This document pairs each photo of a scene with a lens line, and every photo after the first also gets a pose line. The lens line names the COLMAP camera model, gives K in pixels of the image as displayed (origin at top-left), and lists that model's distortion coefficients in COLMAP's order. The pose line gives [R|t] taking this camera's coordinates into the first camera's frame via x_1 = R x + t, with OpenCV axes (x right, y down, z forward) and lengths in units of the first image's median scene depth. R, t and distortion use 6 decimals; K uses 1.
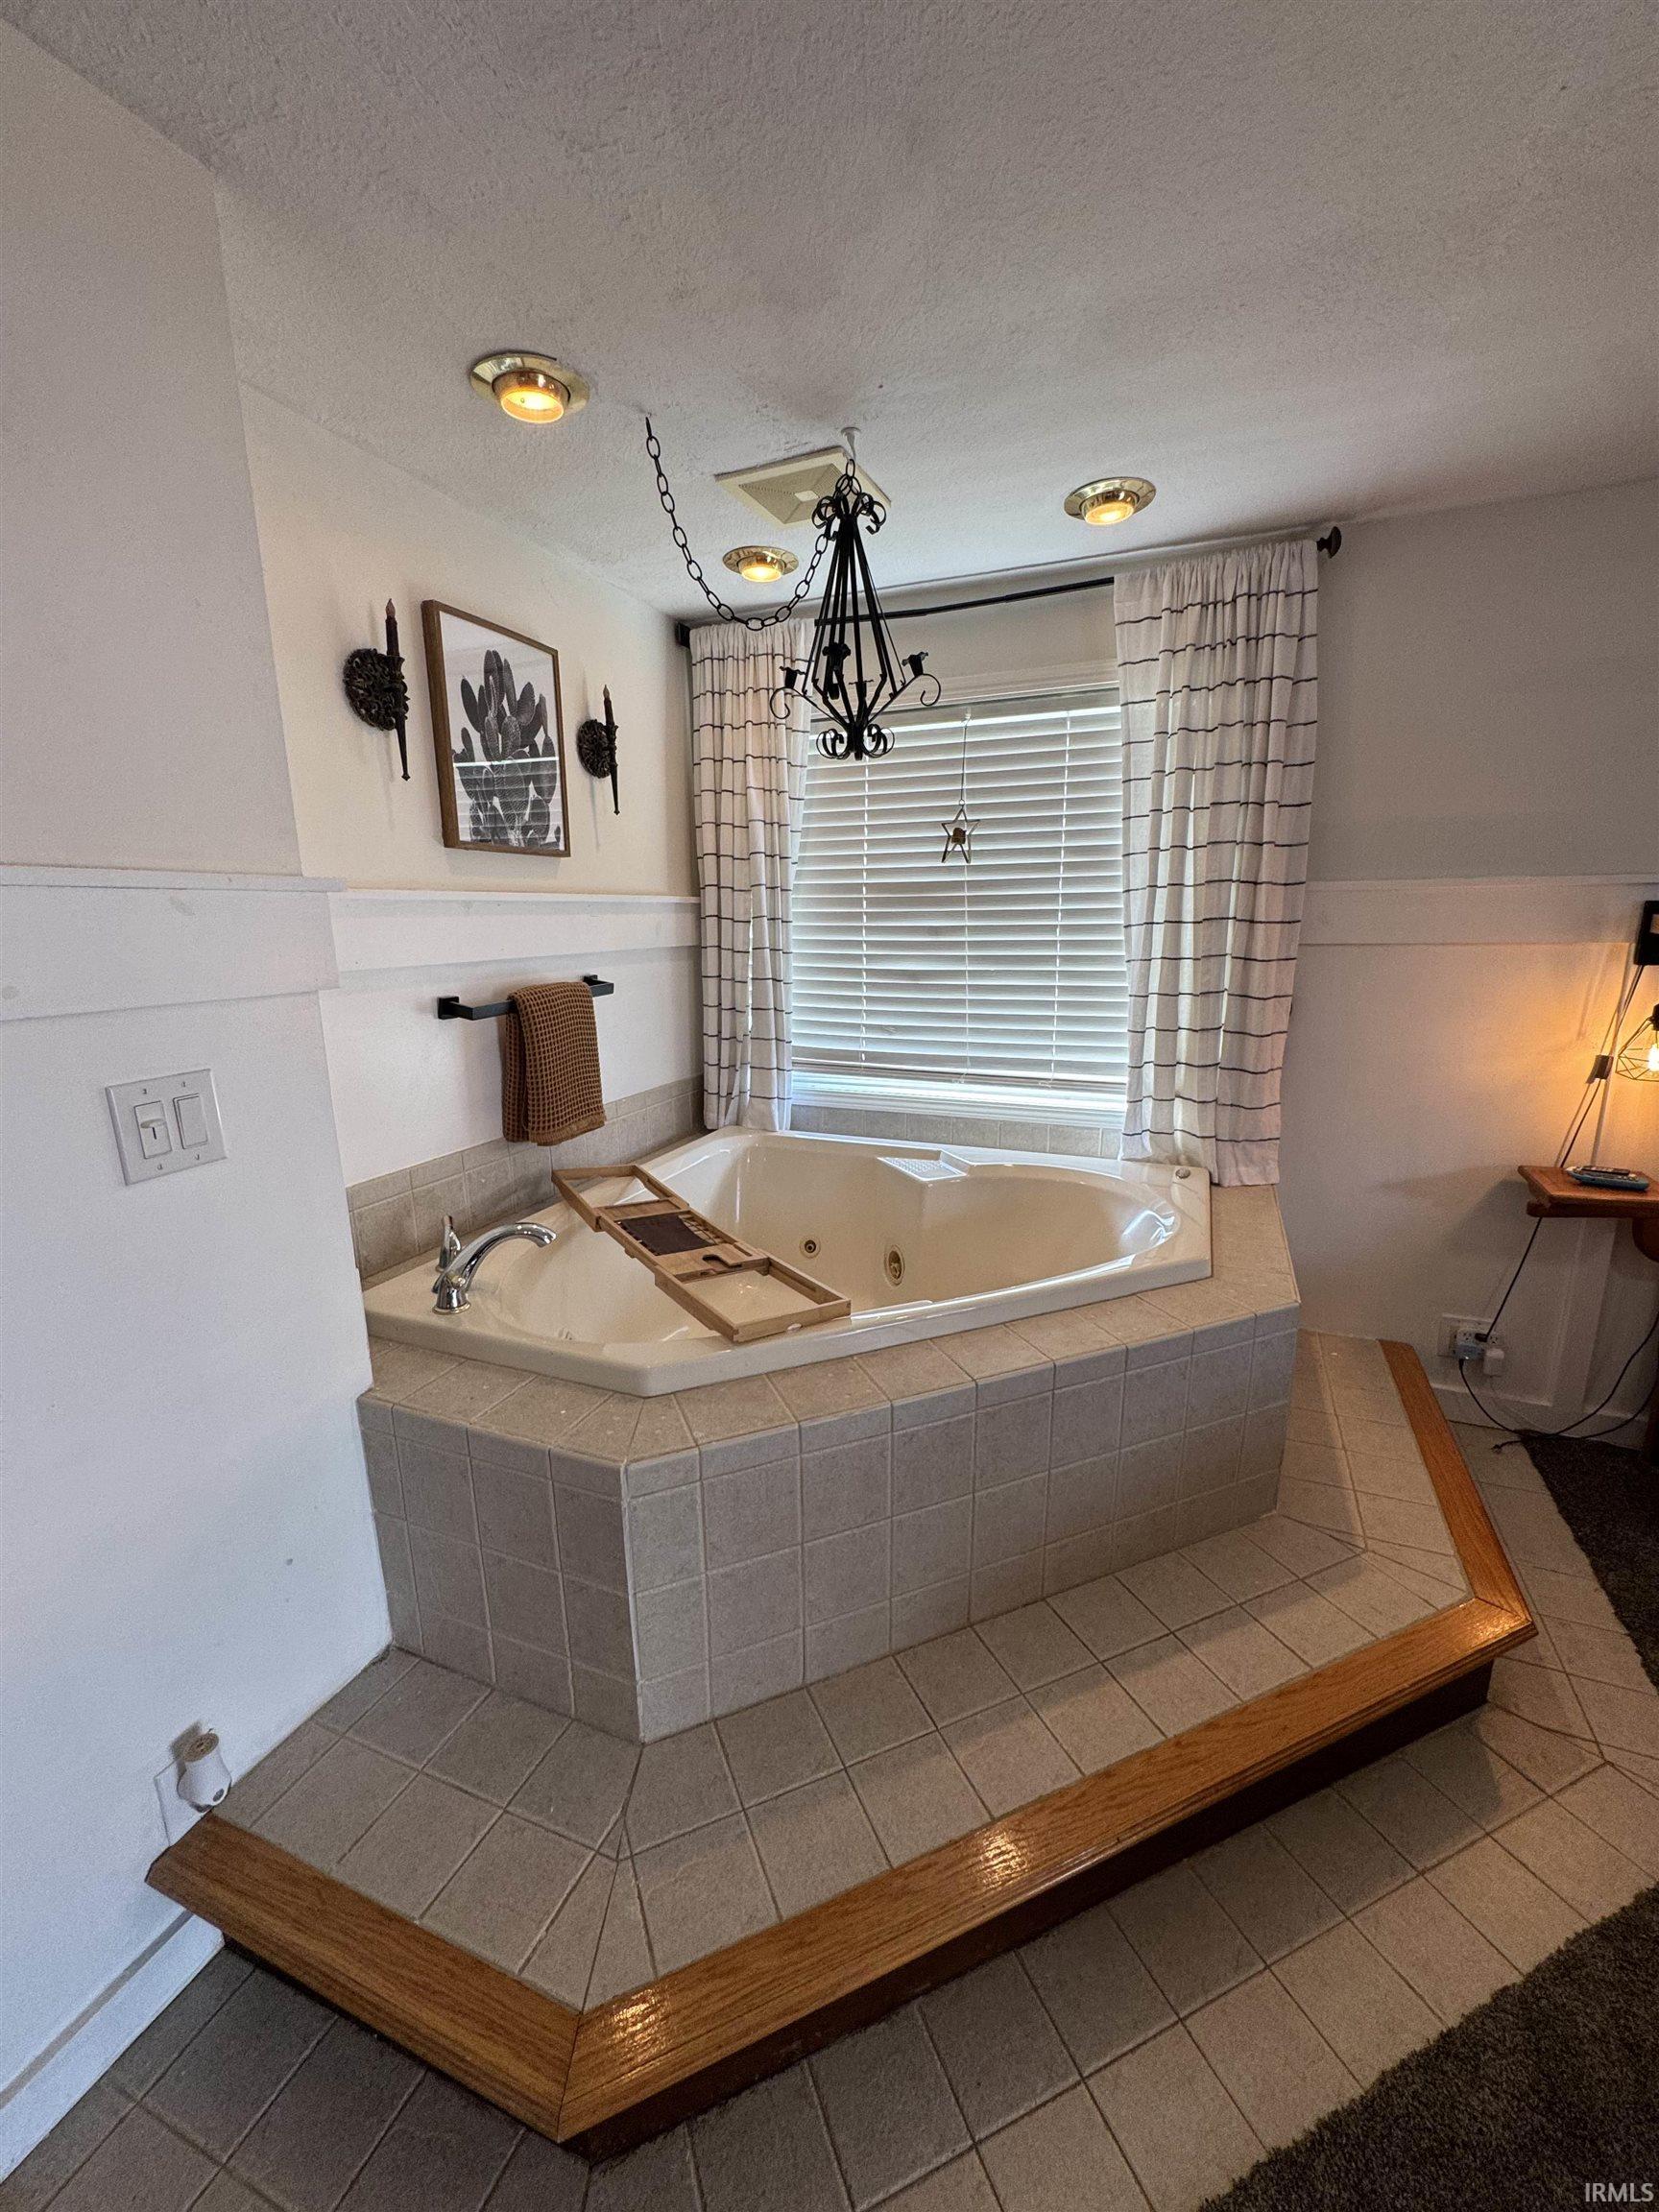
lens RADIAL K [[871.7, 0, 829.5], [0, 871.7, 1106.0], [0, 0, 1]] dist [0.001897, 0.000205]
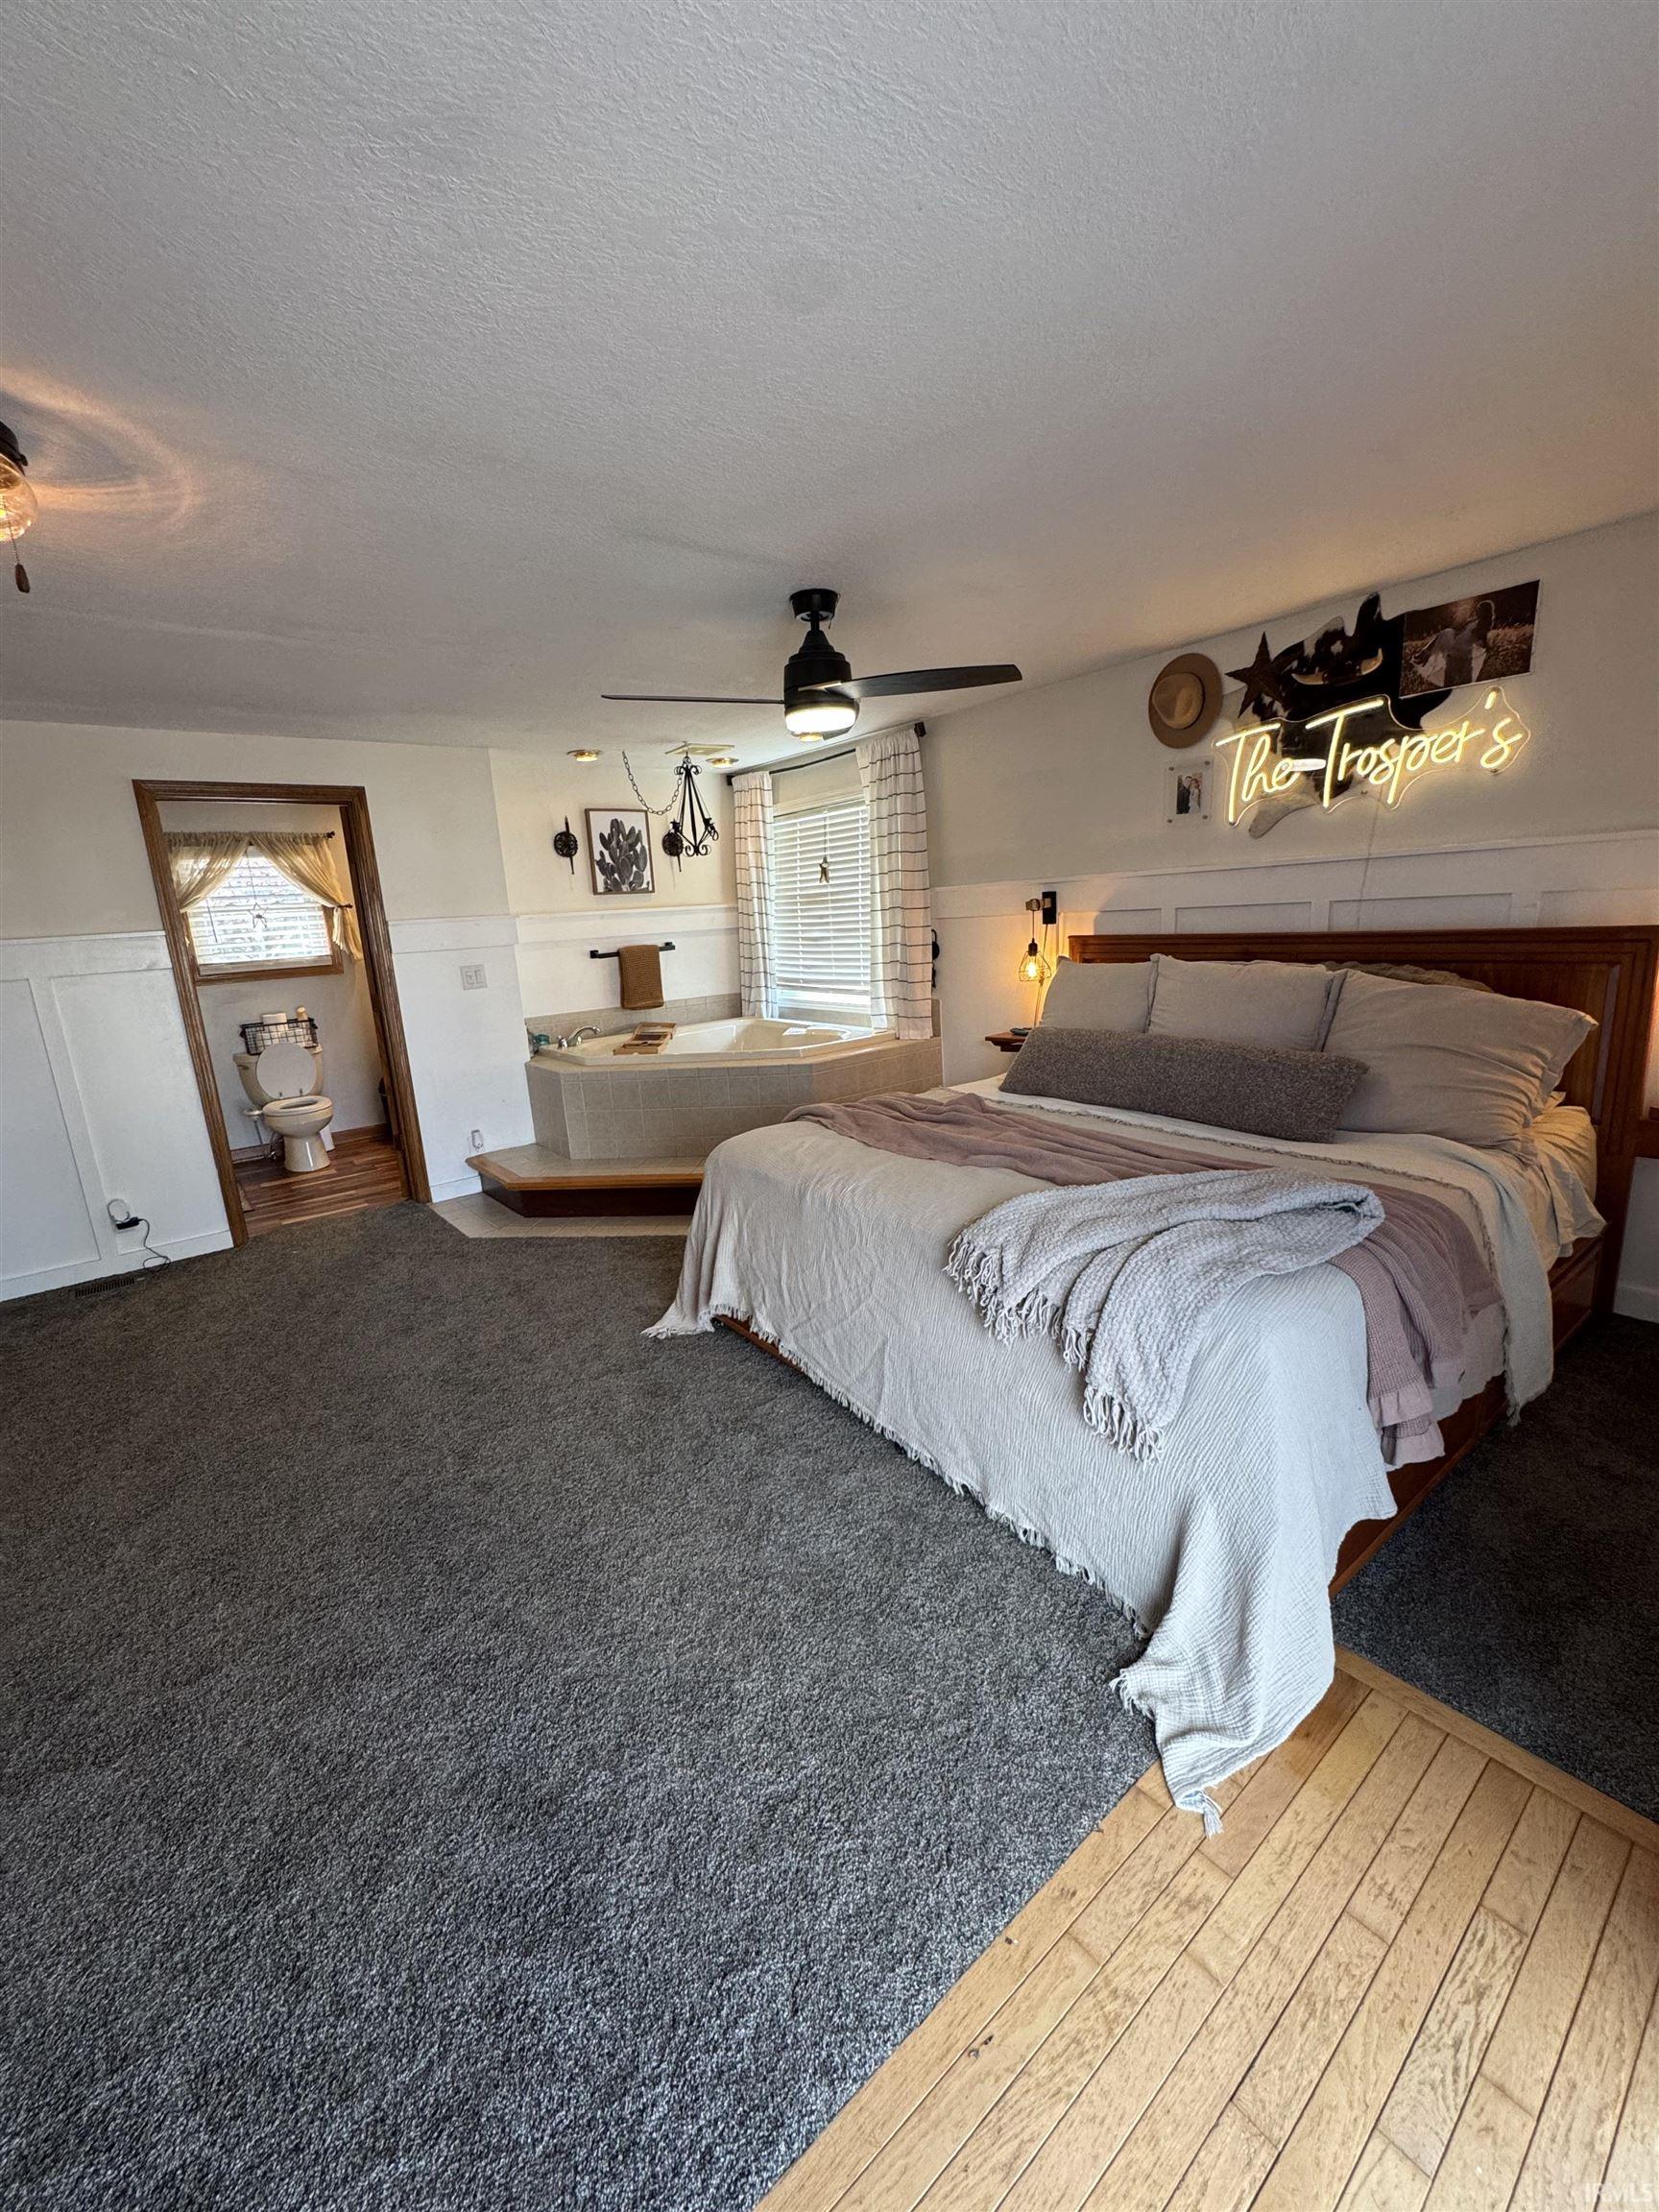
lens RADIAL K [[871.7, 0, 829.5], [0, 871.7, 1106.0], [0, 0, 1]] dist [0.001897, 0.000205]
pose [[0.872457, 0.069344, -0.483746, 1.402708], [-0.057452, 0.997571, 0.039382, 0.189797], [0.485302, -0.006567, 0.874322, -0.923065]]
